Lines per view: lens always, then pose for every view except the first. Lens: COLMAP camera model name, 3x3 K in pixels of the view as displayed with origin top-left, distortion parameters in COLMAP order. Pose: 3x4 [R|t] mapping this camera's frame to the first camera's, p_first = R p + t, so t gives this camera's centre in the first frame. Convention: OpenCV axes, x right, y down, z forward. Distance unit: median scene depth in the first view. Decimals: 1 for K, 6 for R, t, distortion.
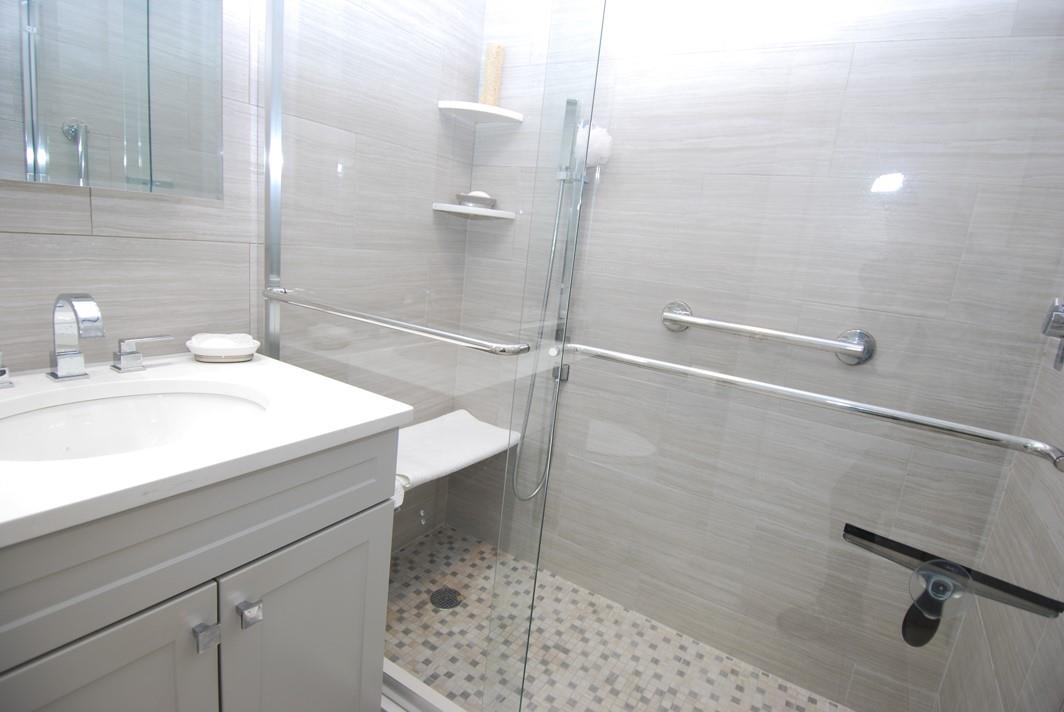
lens RADIAL K [[551.4, 0, 540.7], [0, 551.4, 346.2], [0, 0, 1]] dist [0.043539, -0.047137]
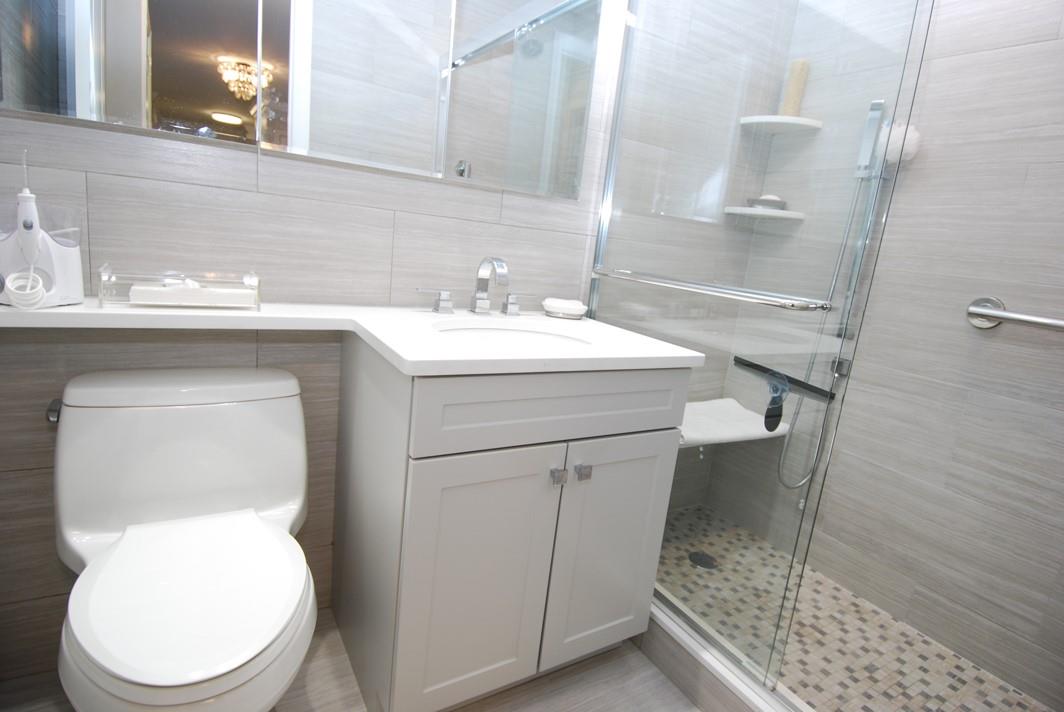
lens RADIAL K [[551.4, 0, 529.4], [0, 551.4, 349.5], [0, 0, 1]] dist [0.043539, -0.047137]
pose [[0.887938, 0.082573, -0.452491, -0.012337], [-0.104192, 0.994291, -0.023017, 0.106091], [0.448007, 0.067583, 0.891472, -0.186156]]
